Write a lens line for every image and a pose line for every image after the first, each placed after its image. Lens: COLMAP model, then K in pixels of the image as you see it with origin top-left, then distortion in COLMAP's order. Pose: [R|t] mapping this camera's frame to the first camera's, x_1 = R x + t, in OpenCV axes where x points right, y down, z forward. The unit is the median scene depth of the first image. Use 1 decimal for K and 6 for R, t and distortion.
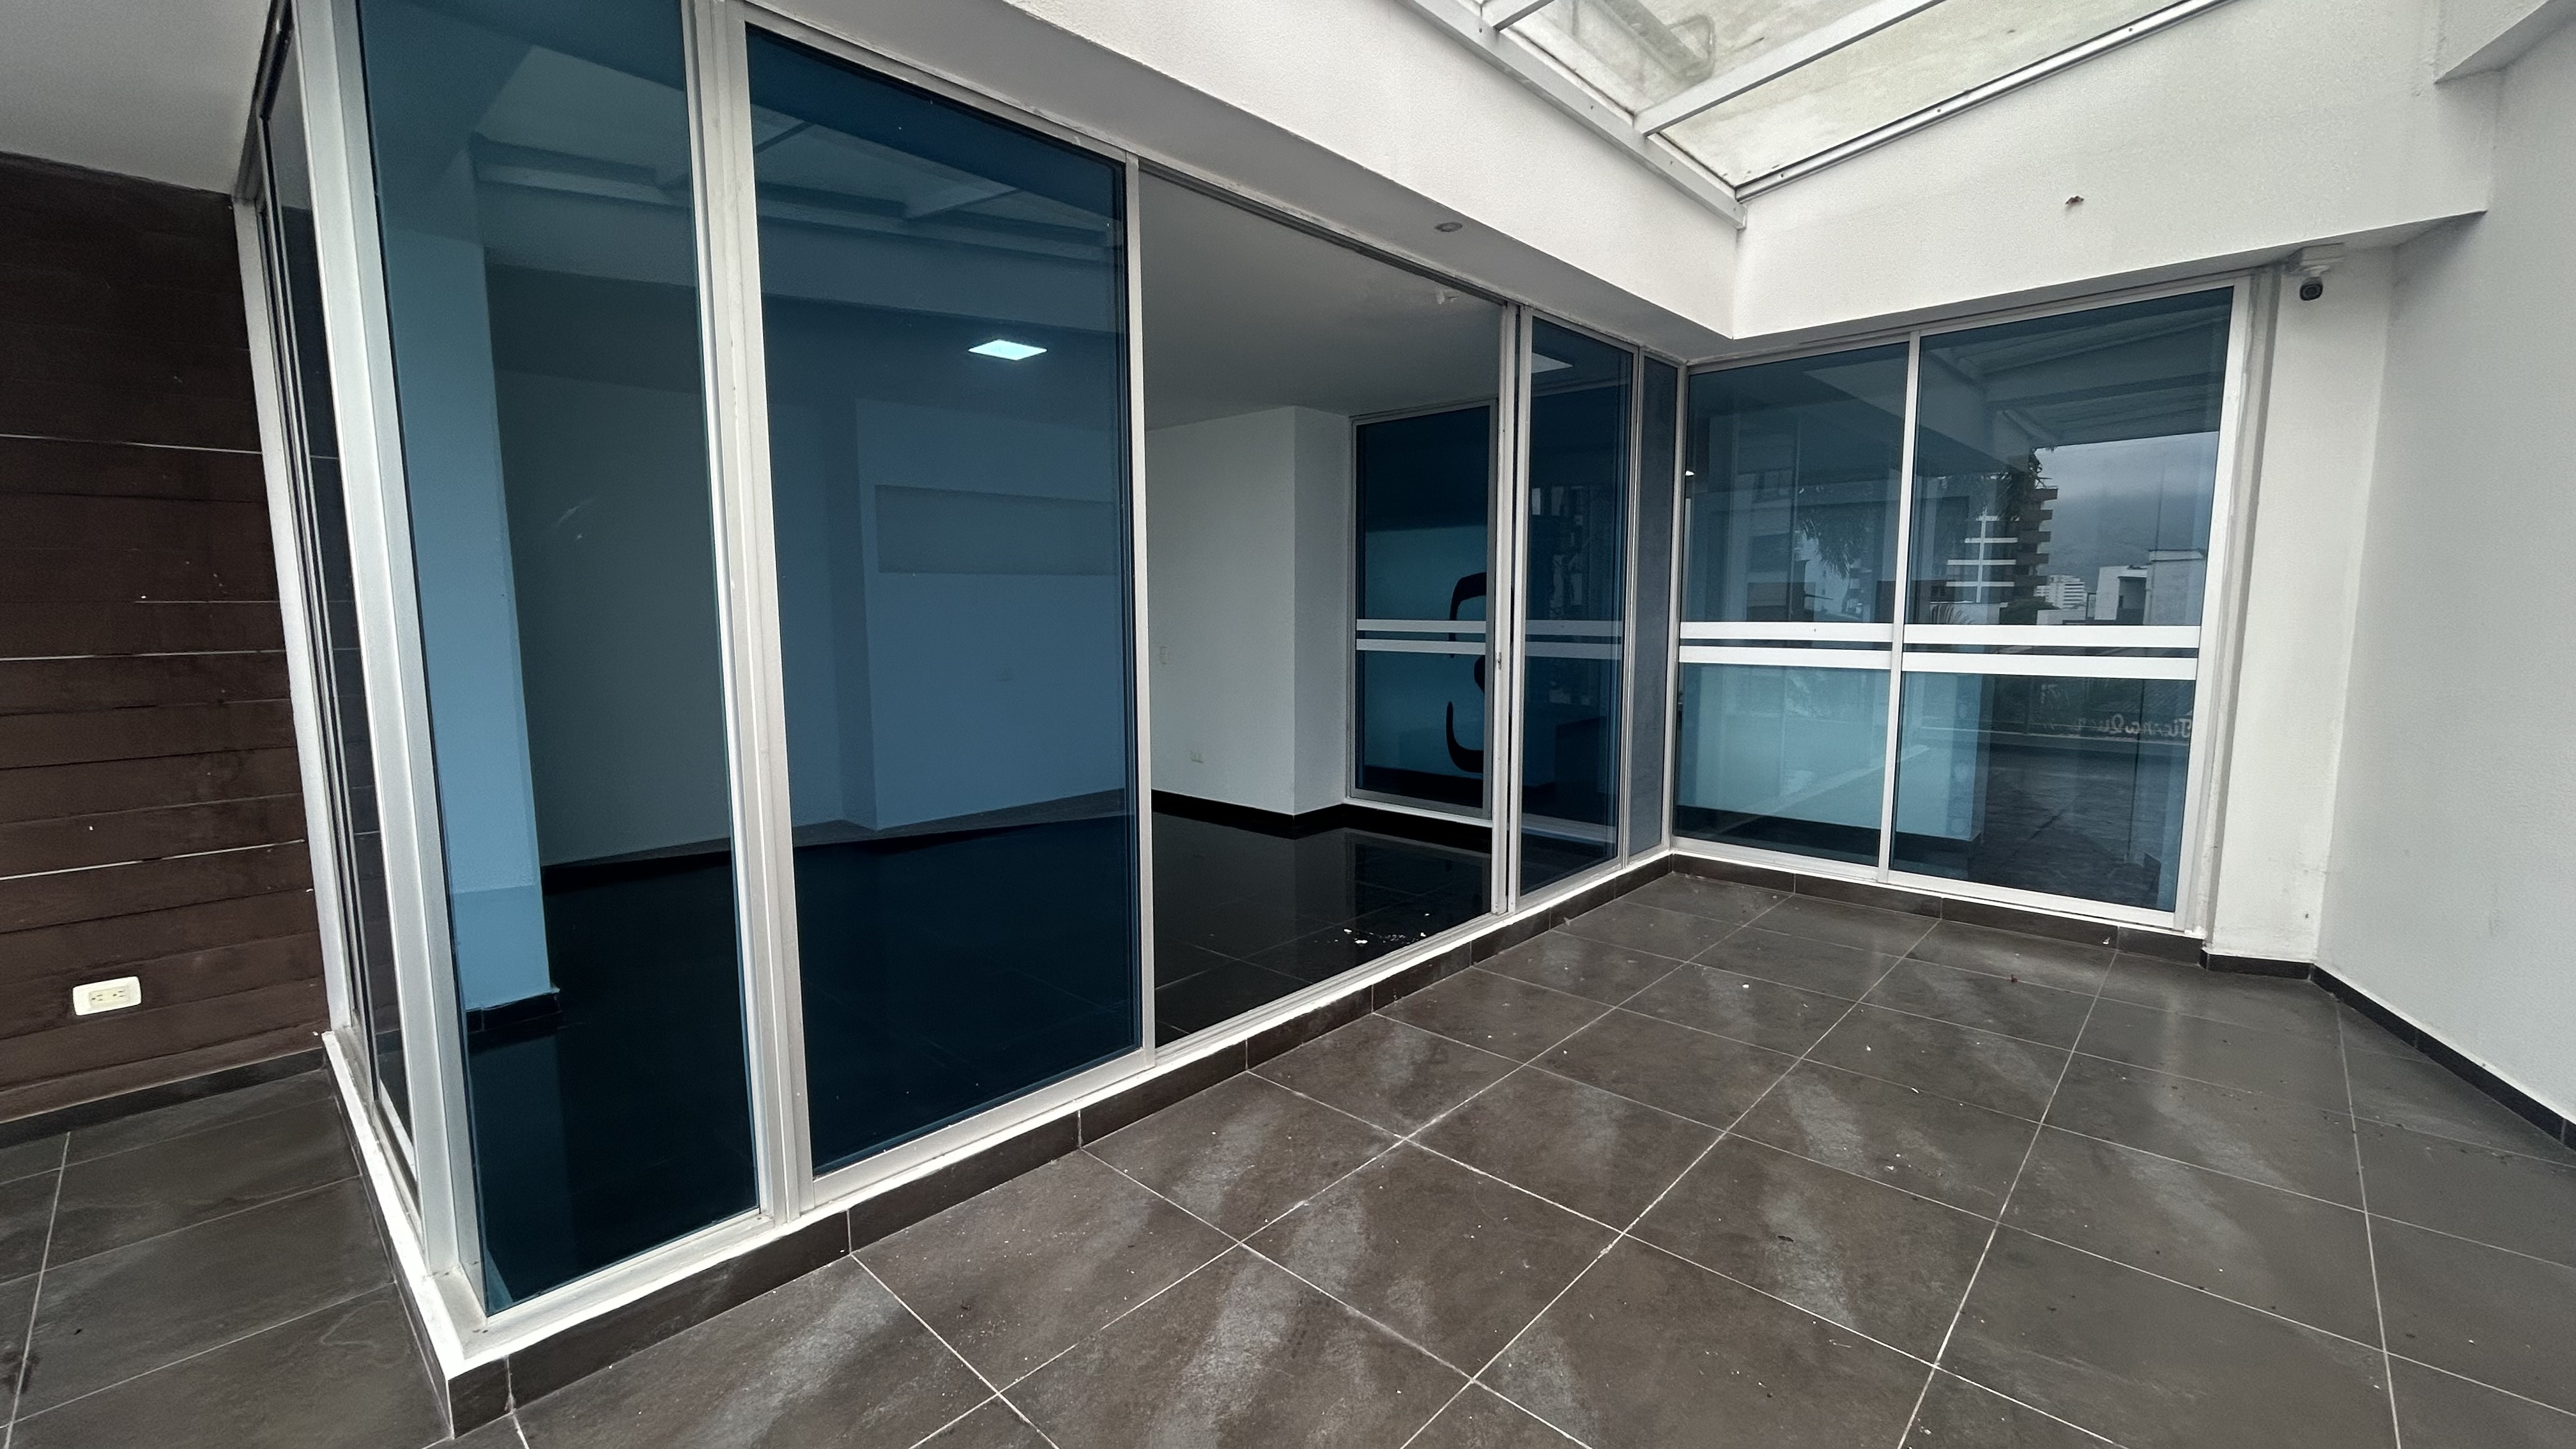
lens RADIAL K [[1045.4, 0, 1289.0], [0, 1045.4, 723.4], [0, 0, 1]] dist [-0.000041, -0.000573]
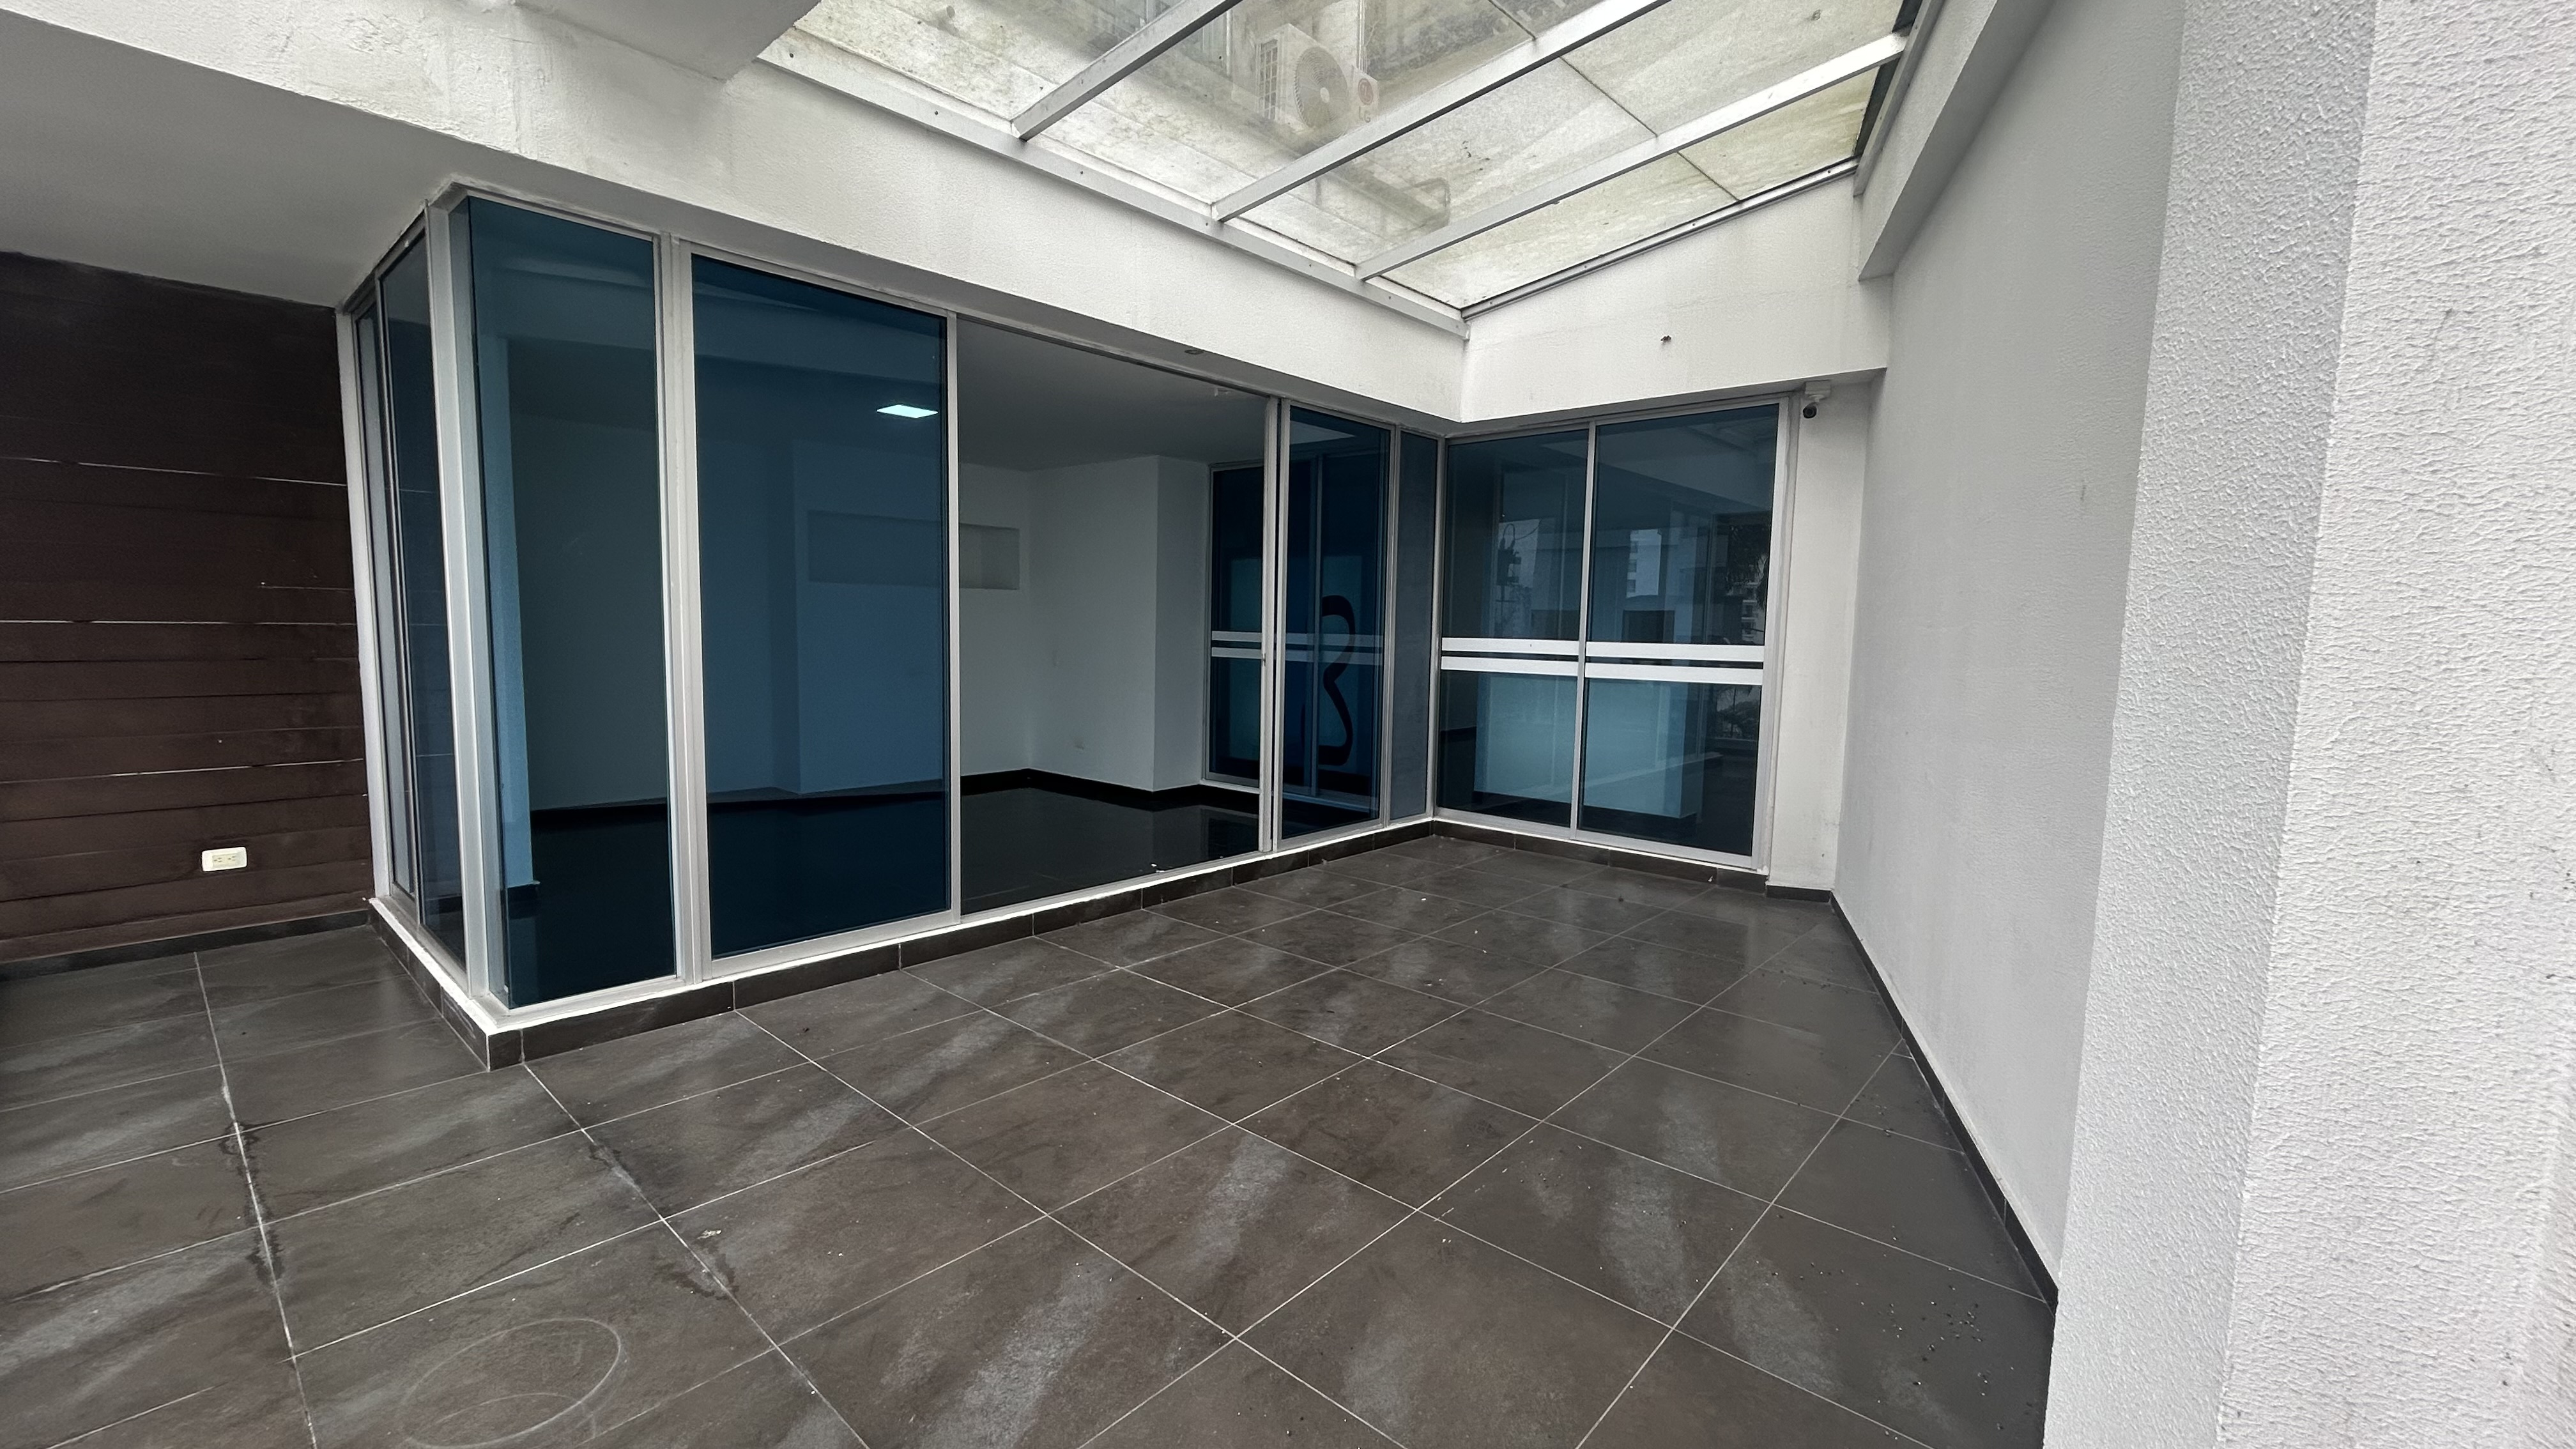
lens RADIAL K [[1045.4, 0, 1287.4], [0, 1045.4, 723.3], [0, 0, 1]] dist [-0.000041, -0.000573]
pose [[0.999319, 0.023453, 0.028503, 0.262227], [-0.022855, 0.999515, -0.021154, 0.065403], [-0.028986, 0.020489, 0.999370, -0.445575]]
